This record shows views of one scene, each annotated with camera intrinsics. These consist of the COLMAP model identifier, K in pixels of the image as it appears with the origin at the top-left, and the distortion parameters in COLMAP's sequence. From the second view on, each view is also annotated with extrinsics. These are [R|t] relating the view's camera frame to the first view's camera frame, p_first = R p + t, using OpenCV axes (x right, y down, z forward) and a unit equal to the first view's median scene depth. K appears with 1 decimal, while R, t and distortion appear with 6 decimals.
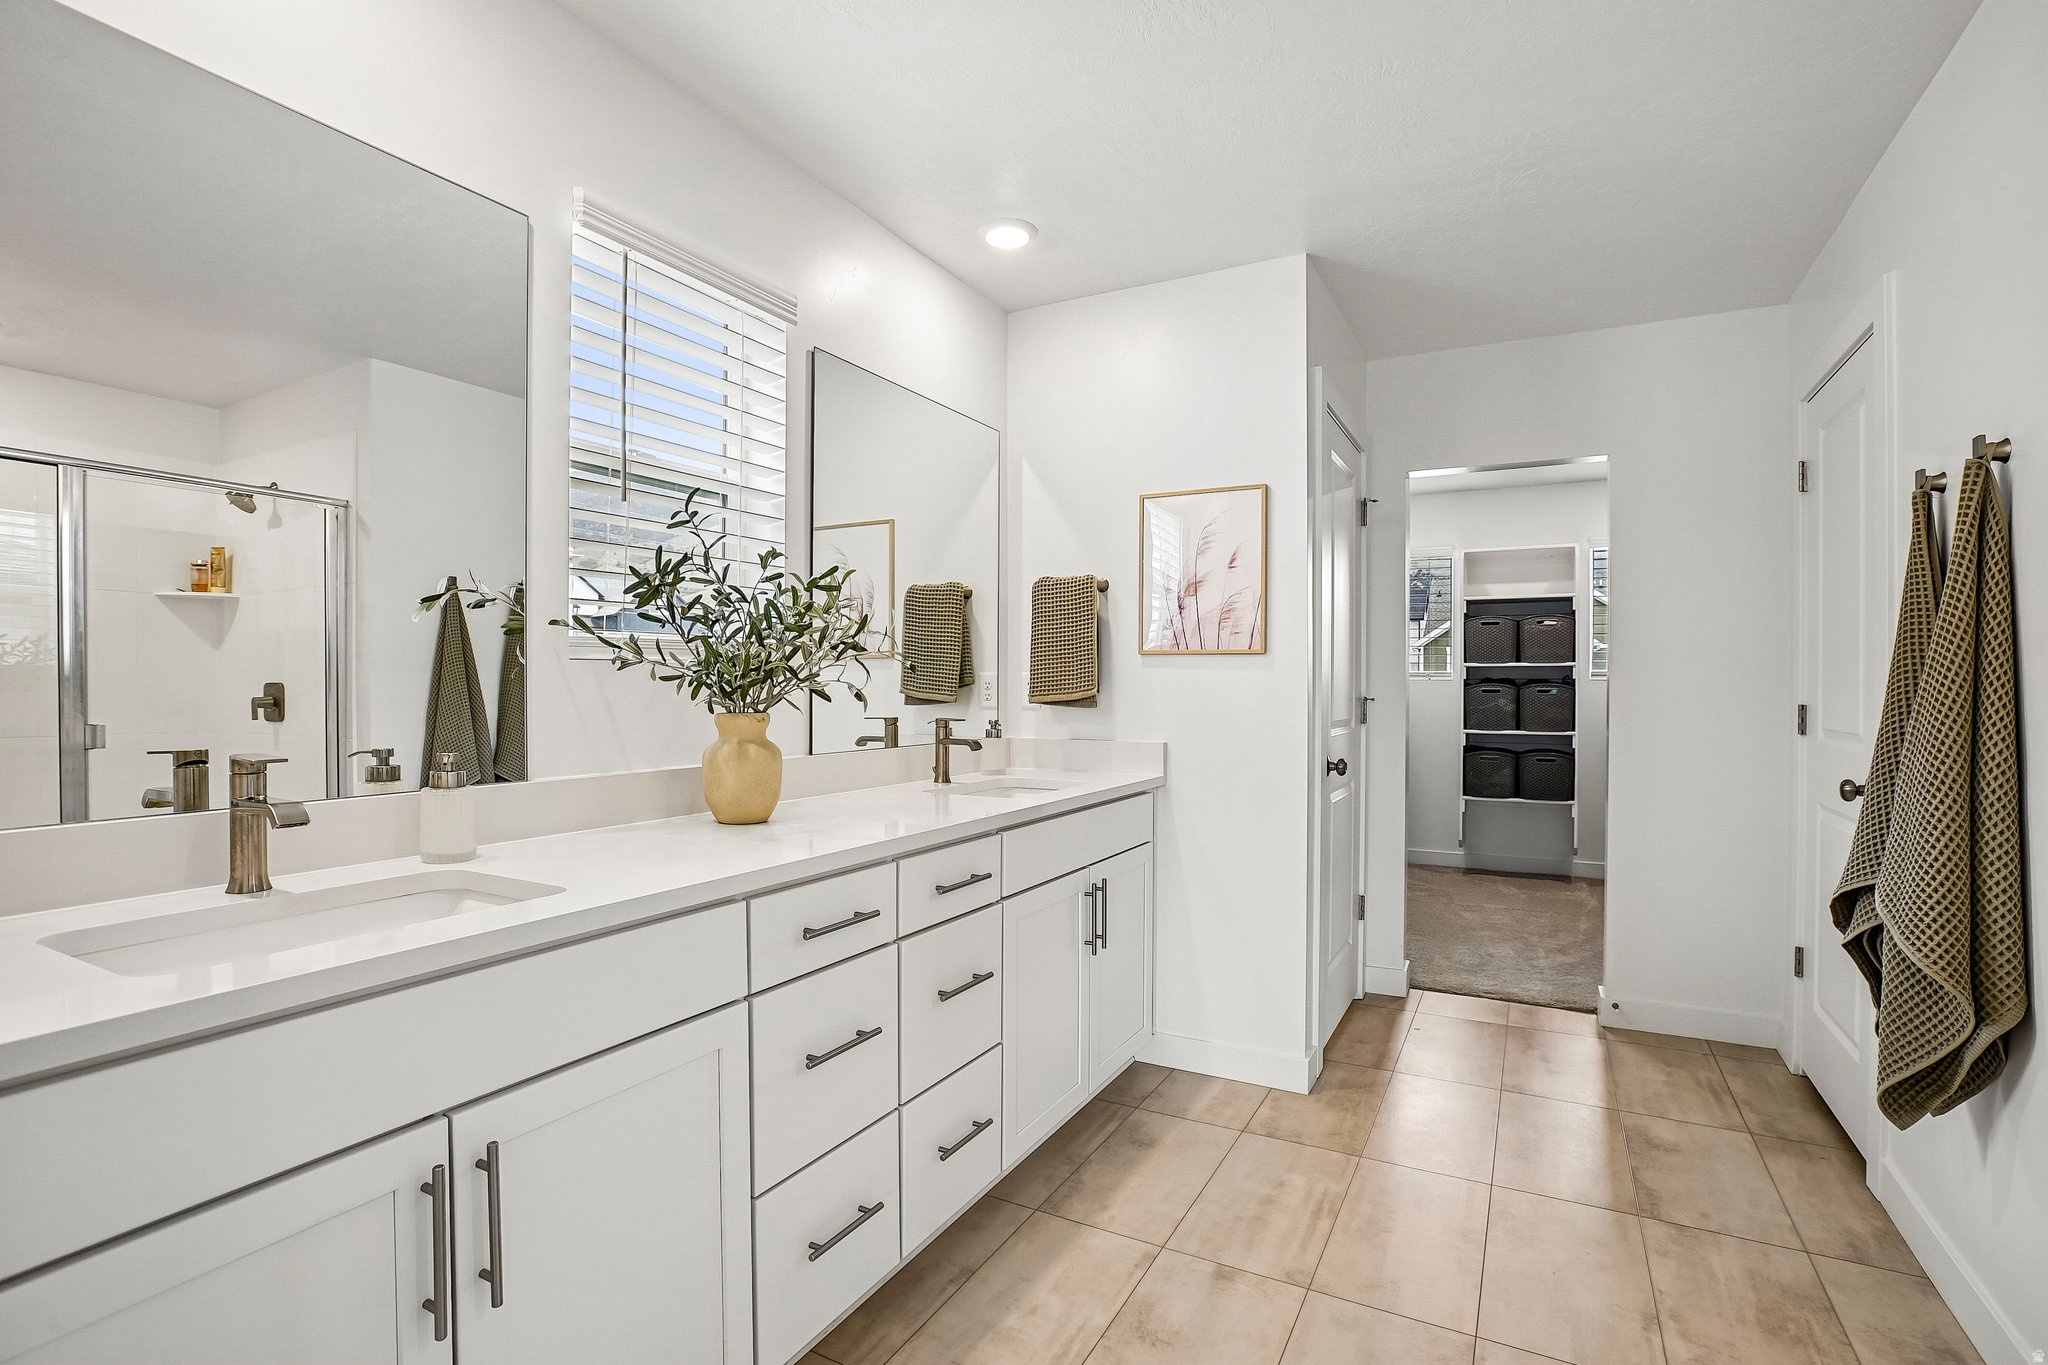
lens RADIAL K [[932.4, 0, 1031.1], [0, 932.4, 702.5], [0, 0, 1]] dist [-0.017432, 0.001043]
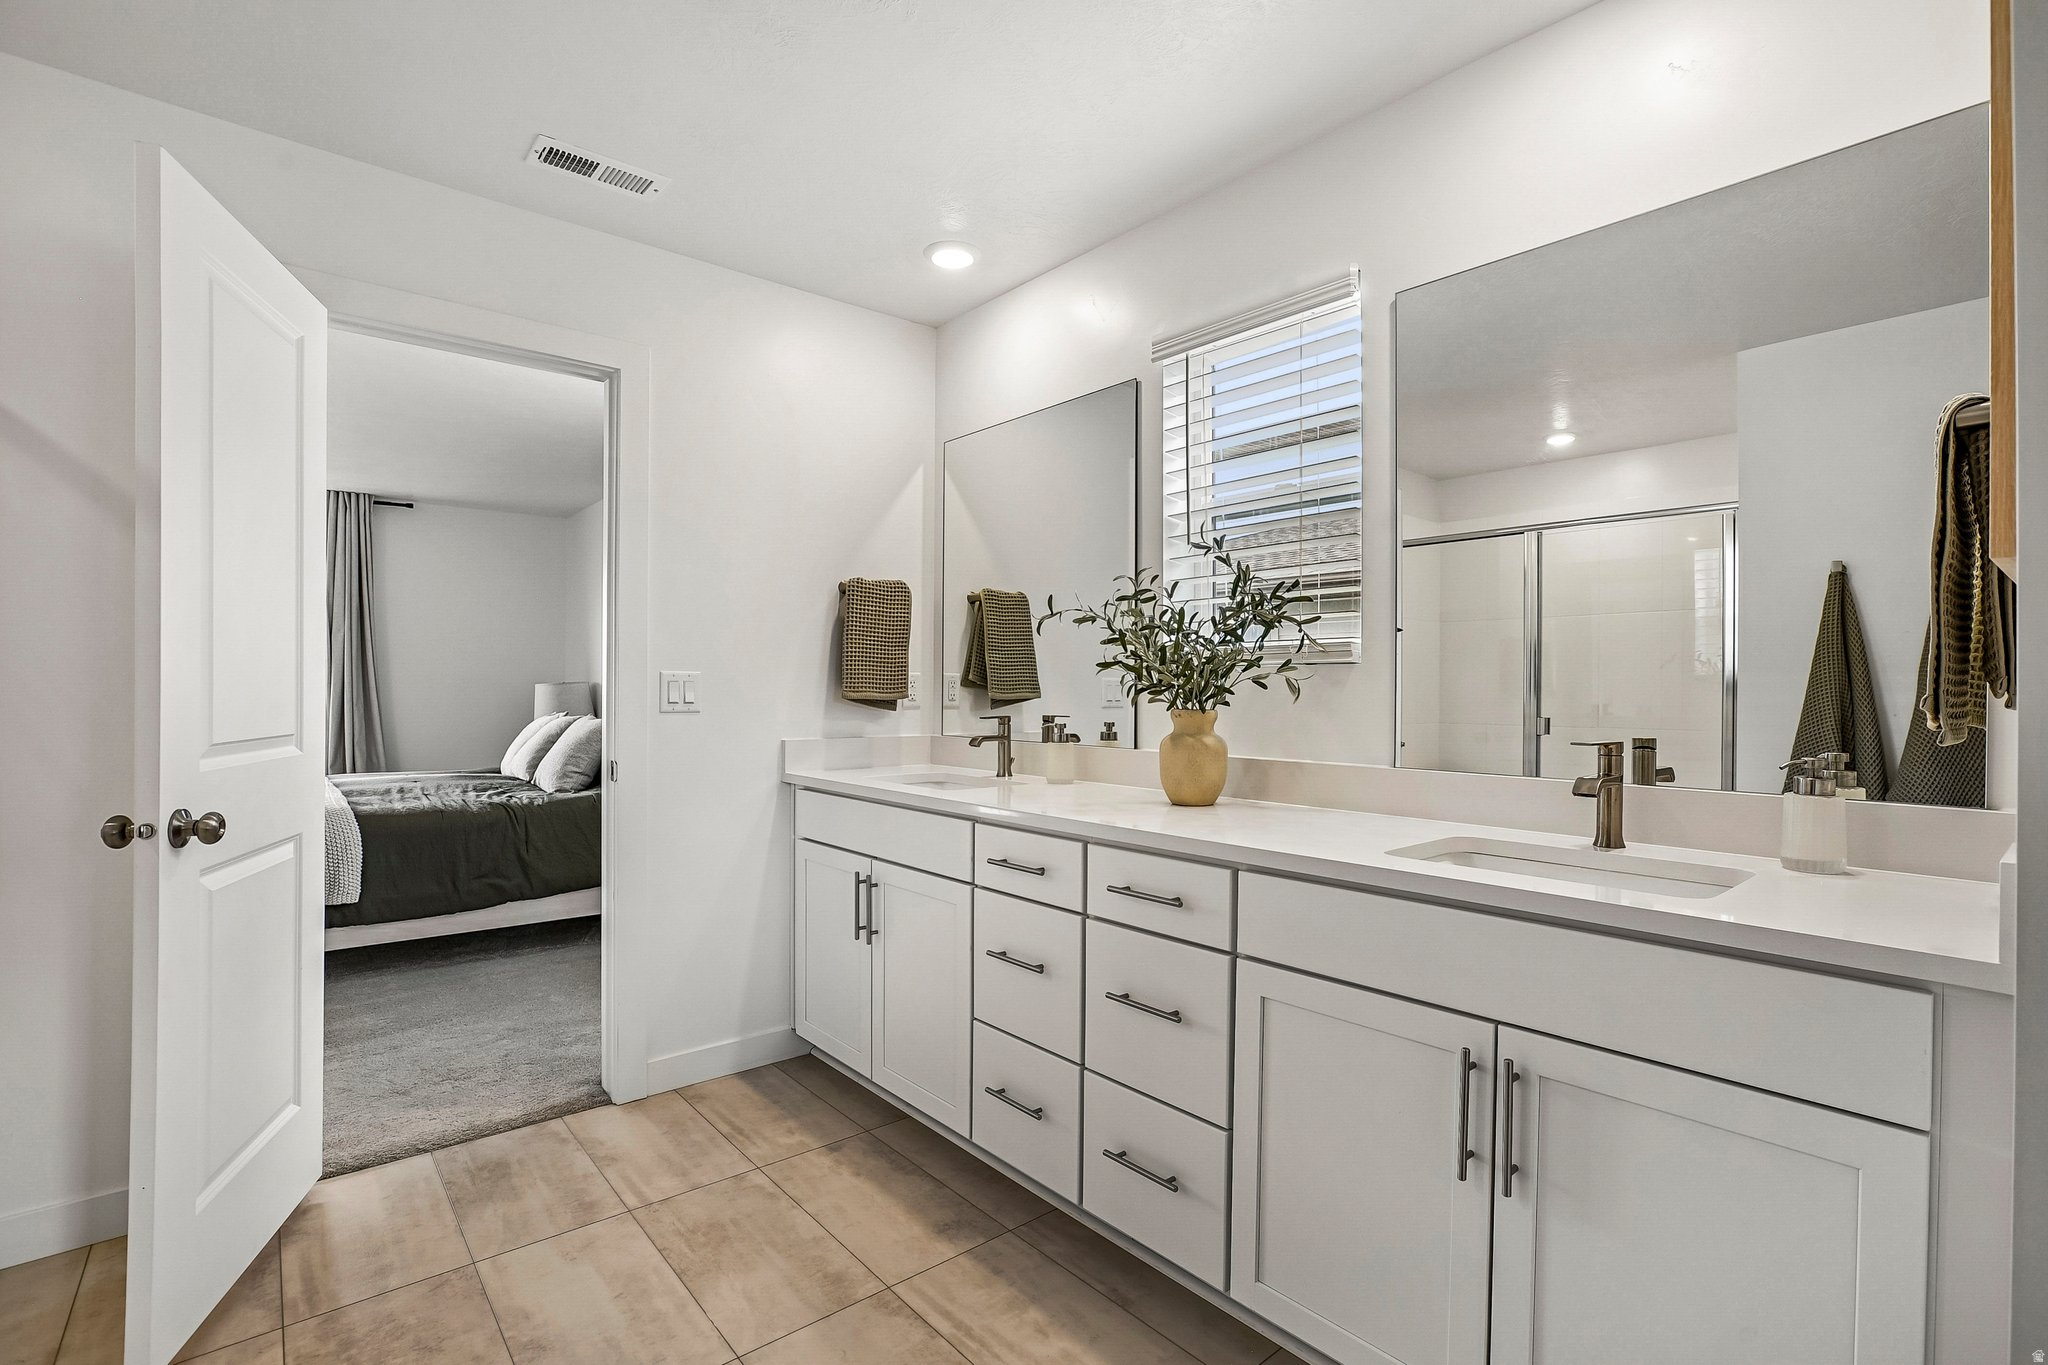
lens RADIAL K [[932.4, 0, 1031.8], [0, 932.4, 686.5], [0, 0, 1]] dist [-0.017432, 0.001043]
pose [[-0.357420, -0.001879, -0.933942, 0.905897], [-0.006872, 0.999976, 0.000619, -0.015857], [0.933919, 0.006639, -0.357424, 1.329028]]
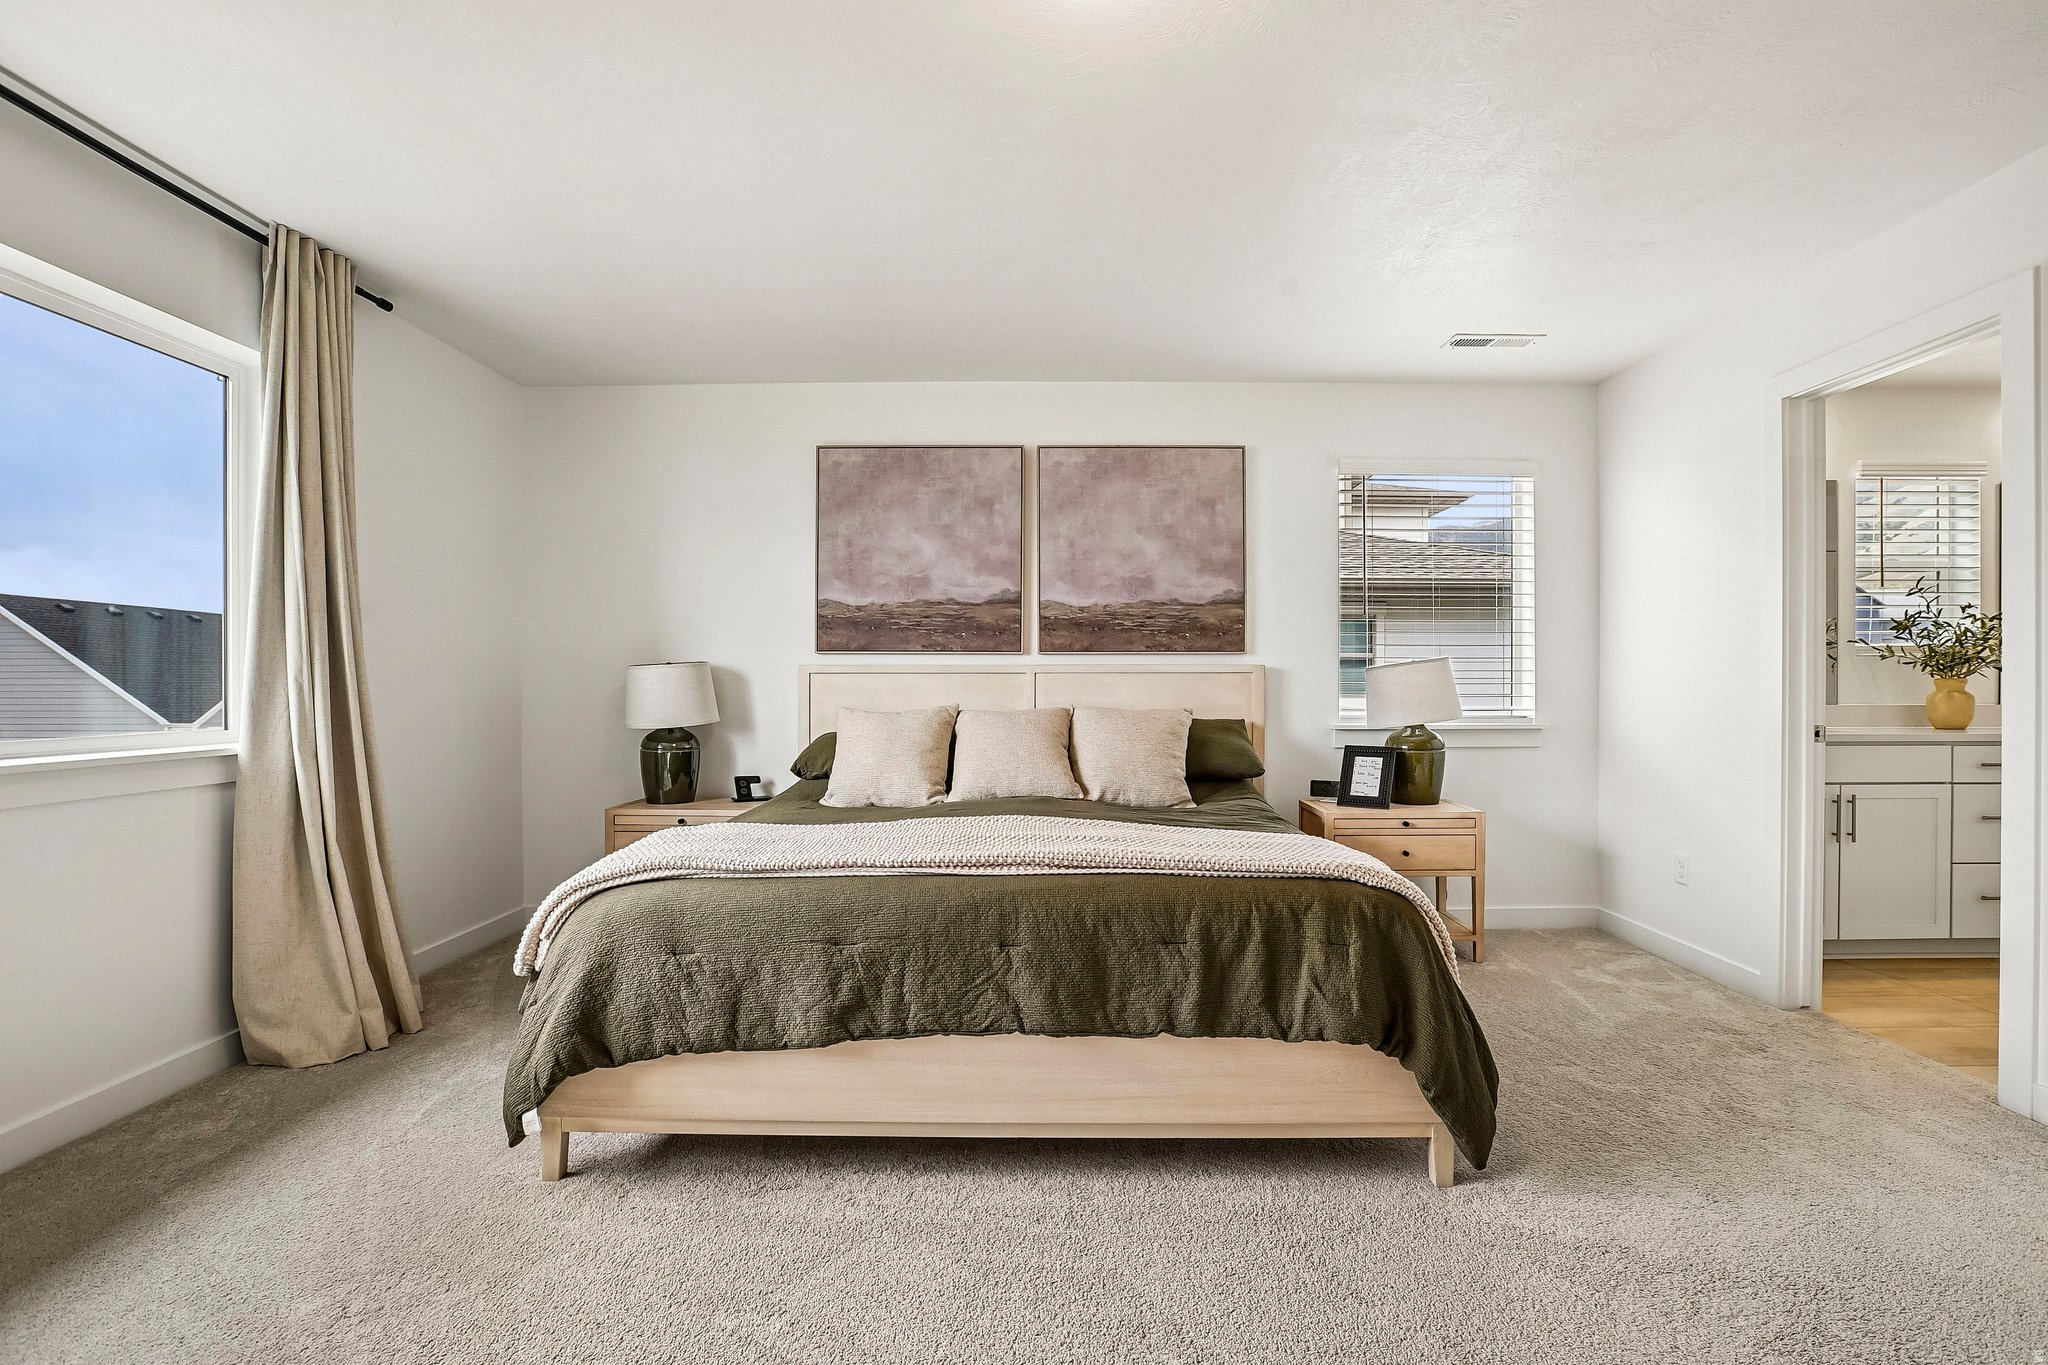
lens RADIAL K [[932.4, 0, 1007.1], [0, 932.4, 682.7], [0, 0, 1]] dist [-0.017432, 0.001043]
pose [[0.451180, 0.000023, -0.892433, 0.626035], [-0.010163, 0.999935, -0.005113, 0.056761], [0.892375, 0.011377, 0.451151, -1.996675]]
